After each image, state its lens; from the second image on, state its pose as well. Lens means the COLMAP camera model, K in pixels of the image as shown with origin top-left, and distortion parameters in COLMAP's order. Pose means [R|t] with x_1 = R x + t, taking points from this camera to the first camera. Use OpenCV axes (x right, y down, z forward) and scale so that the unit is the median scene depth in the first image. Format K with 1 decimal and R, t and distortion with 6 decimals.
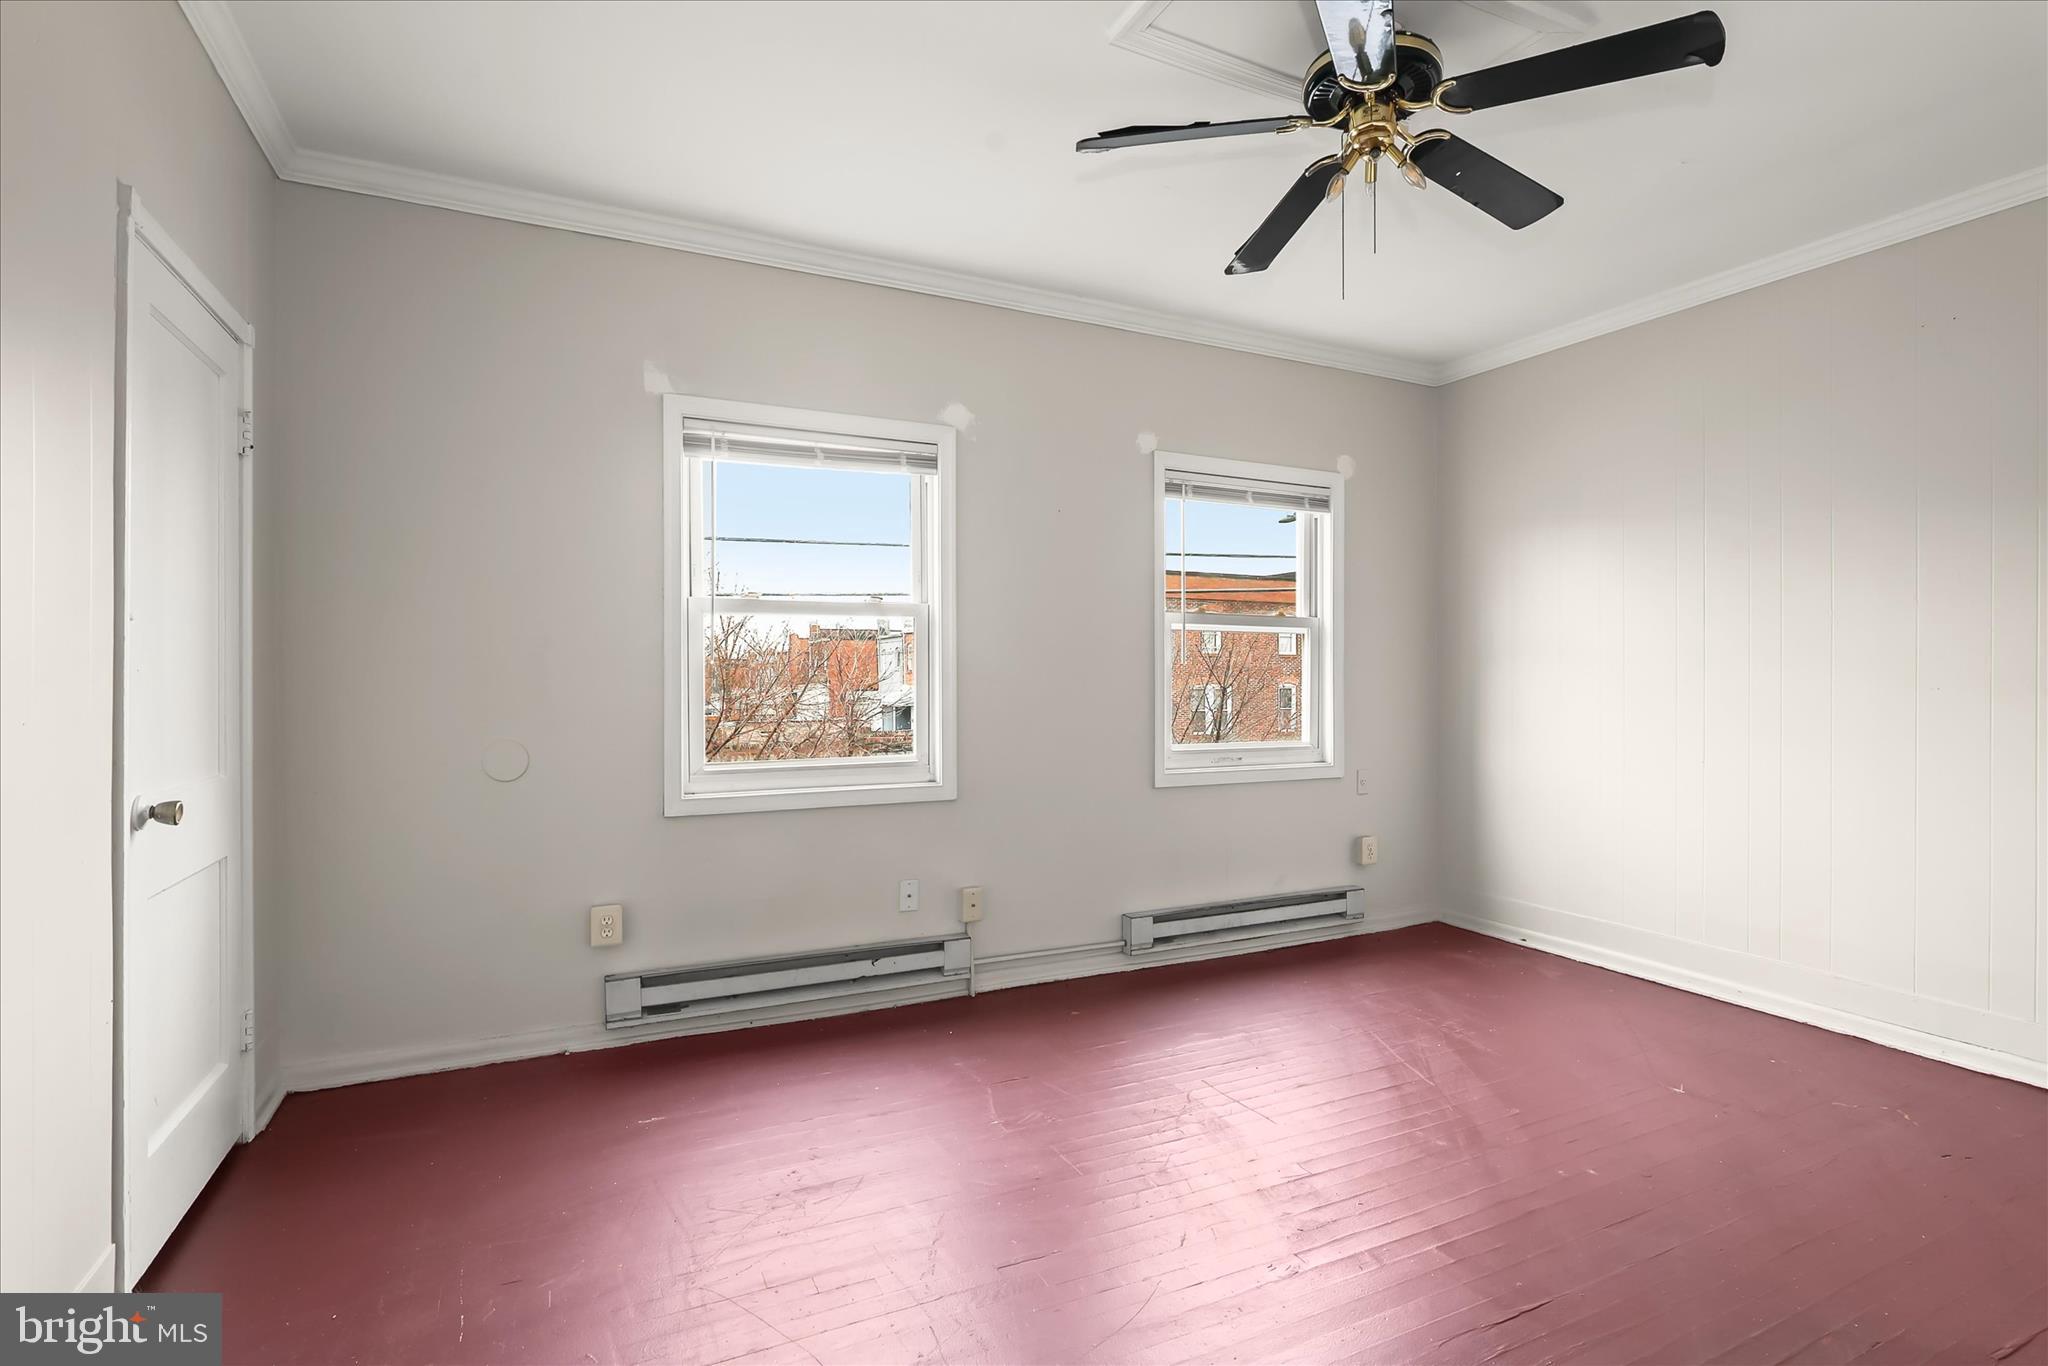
lens RADIAL K [[966.4, 0, 1038.4], [0, 966.4, 684.3], [0, 0, 1]] dist [-0.023247, 0.005012]
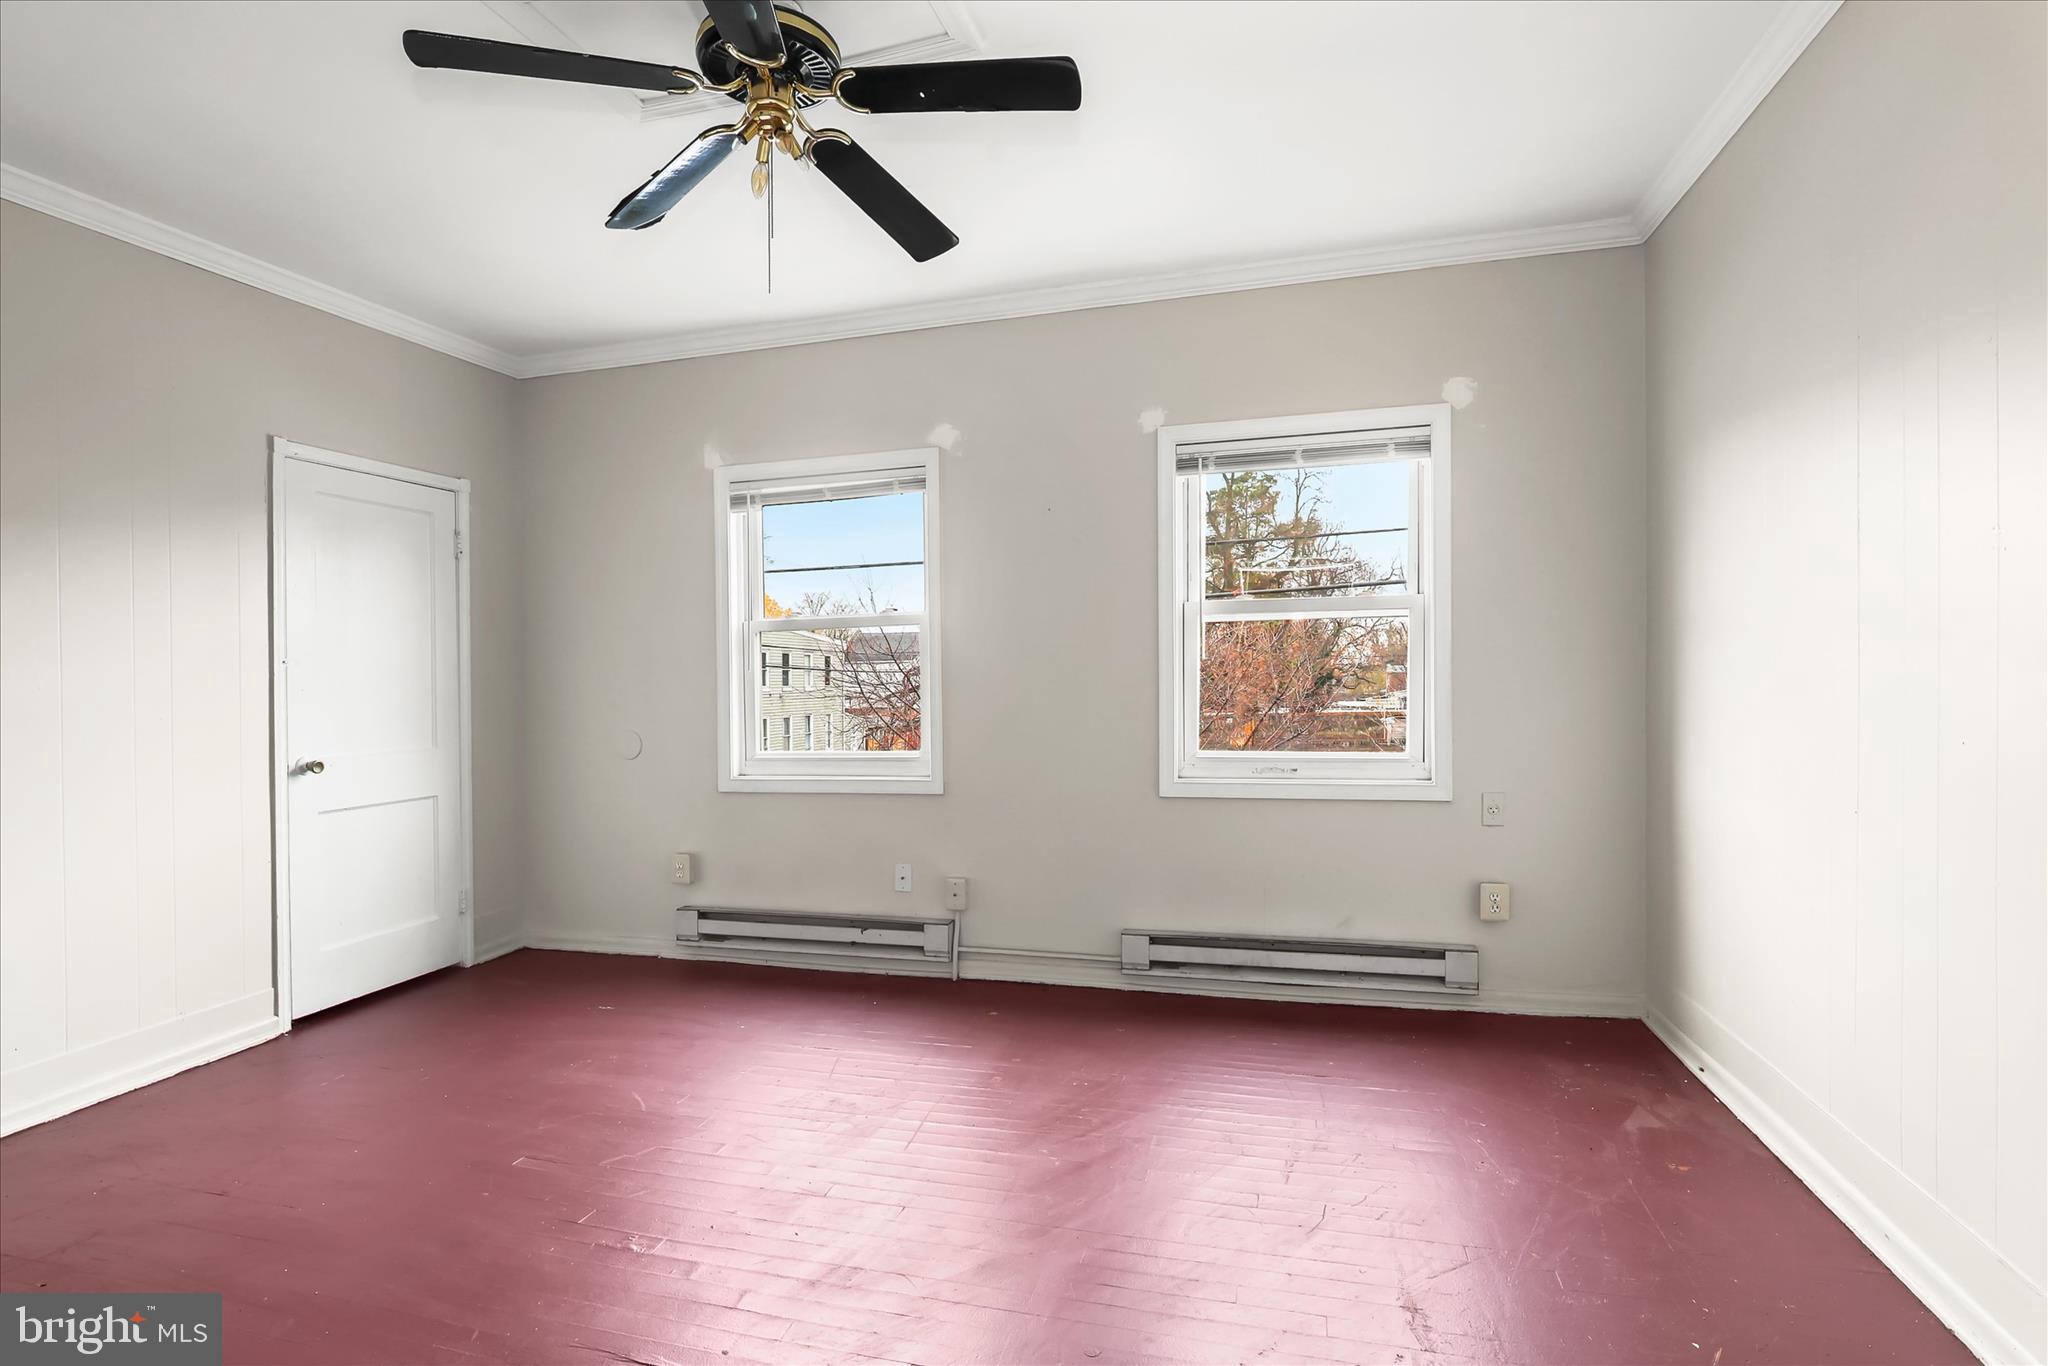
lens RADIAL K [[966.4, 0, 1036.3], [0, 966.4, 673.0], [0, 0, 1]] dist [-0.023247, 0.005012]
pose [[0.756905, -0.014594, -0.653362, 0.689946], [0.016923, 0.999853, -0.002729, -0.010274], [0.653305, -0.008991, 0.757041, 0.254746]]
